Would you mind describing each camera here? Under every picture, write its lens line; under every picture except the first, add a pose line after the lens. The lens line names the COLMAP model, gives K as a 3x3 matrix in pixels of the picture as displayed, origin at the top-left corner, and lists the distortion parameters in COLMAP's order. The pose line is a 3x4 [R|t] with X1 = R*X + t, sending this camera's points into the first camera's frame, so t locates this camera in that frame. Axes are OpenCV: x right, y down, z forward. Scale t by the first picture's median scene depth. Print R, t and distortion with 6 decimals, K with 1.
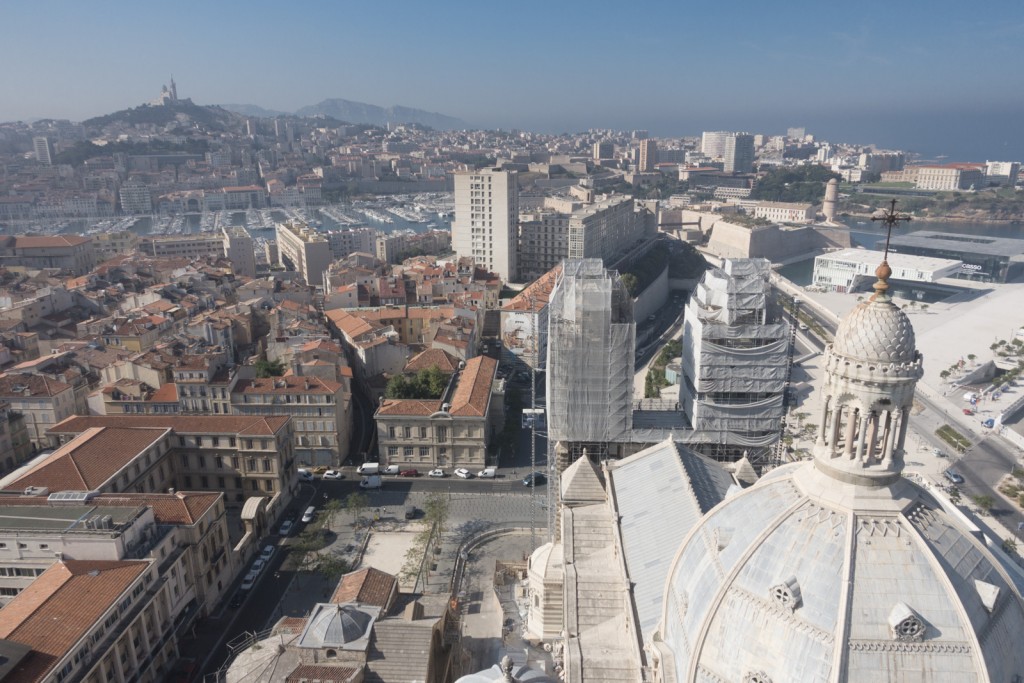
lens RADIAL K [[653.1, 0, 544.3], [0, 653.1, 342.2], [0, 0, 1]] dist [-0.002768, -0.002021]
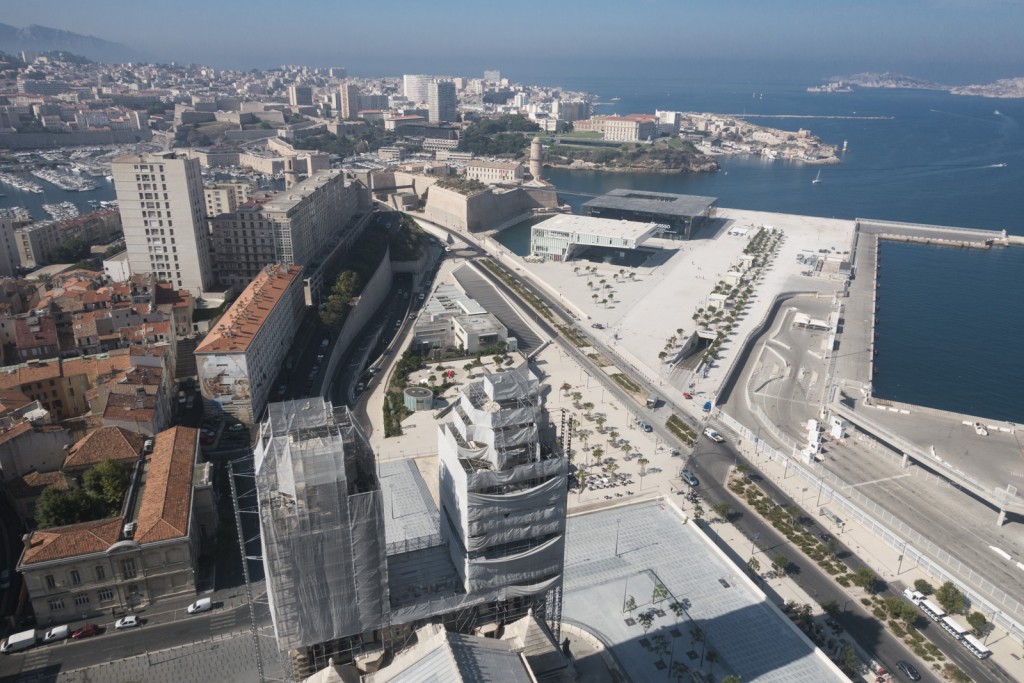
lens RADIAL K [[660.9, 0, 505.1], [0, 660.9, 354.4], [0, 0, 1]] dist [0.001875, -0.000332]
pose [[0.933263, -0.116882, 0.339644, 0.010441], [0.087606, 0.991089, 0.100341, -0.076917], [-0.348346, -0.063890, 0.935186, 0.080220]]
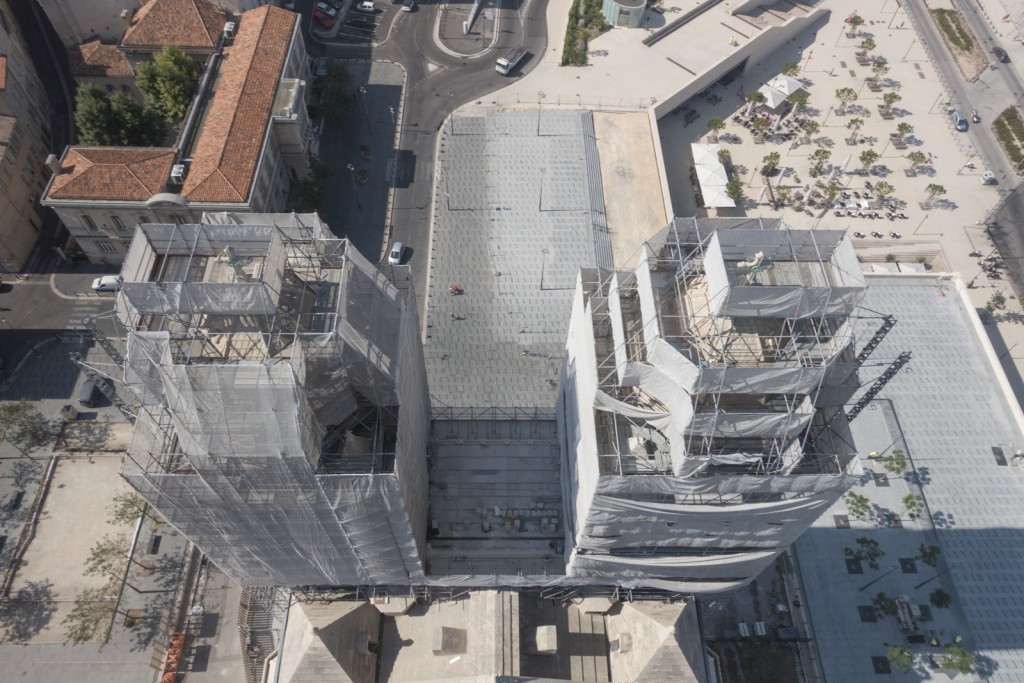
lens RADIAL K [[707.9, 0, 512.0], [0, 707.9, 341.5], [0, 0, 1]] dist [0.001476, -0.001970]
pose [[0.998861, -0.005417, 0.047400, 0.055777], [-0.025210, 0.783563, 0.620800, -0.092345], [-0.040504, -0.621288, 0.782534, 0.236550]]
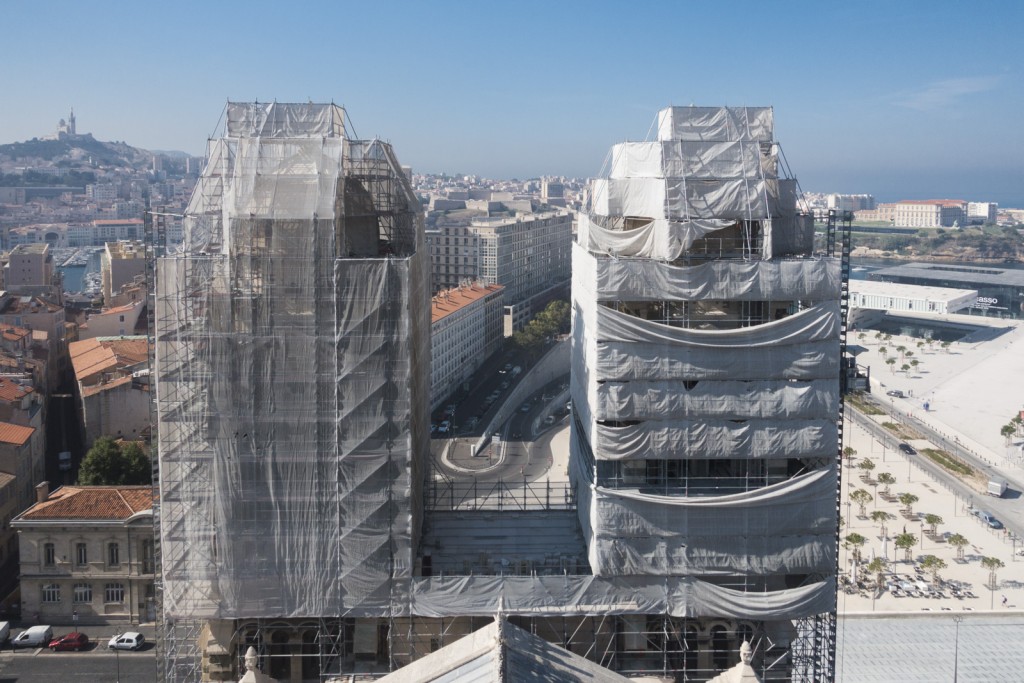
lens RADIAL K [[754.0, 0, 527.0], [0, 754.0, 234.7], [0, 0, 1]] dist [-0.002273, -0.002552]
pose [[0.998490, -0.000320, 0.054925, 0.057088], [0.012530, 0.974940, -0.222114, 0.015617], [-0.053477, 0.222467, 0.973473, 0.189598]]
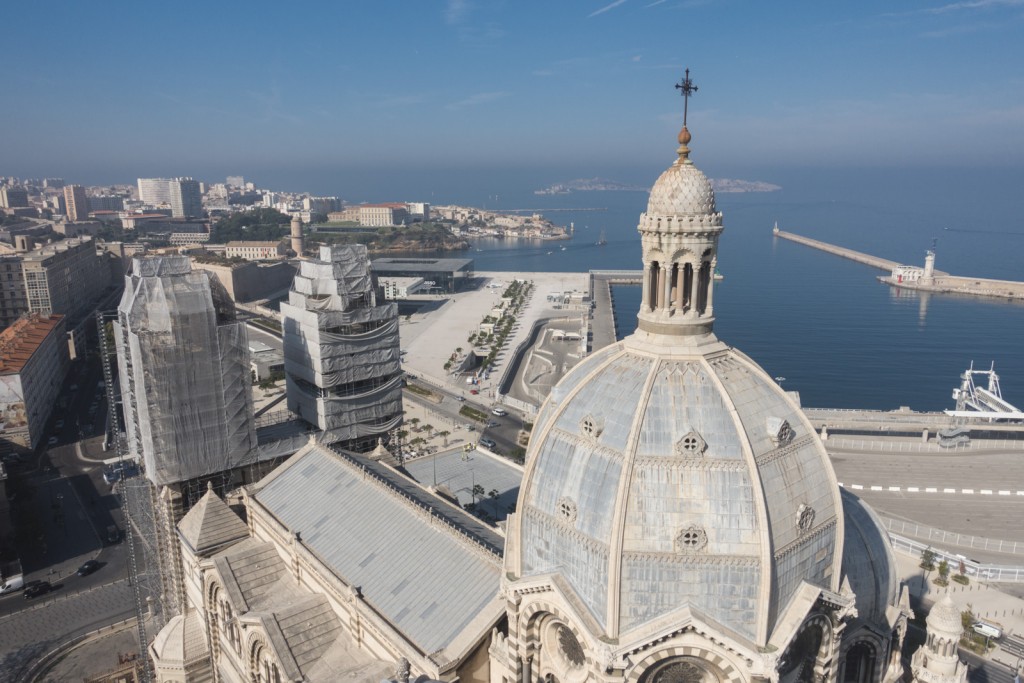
lens RADIAL K [[660.2, 0, 480.1], [0, 660.2, 343.7], [0, 0, 1]] dist [0.001302, 0.000602]
pose [[0.772220, -0.149177, 0.617594, -0.052219], [0.188665, 0.982041, 0.001308, 0.017932], [-0.606698, 0.115508, 0.786496, 0.038775]]
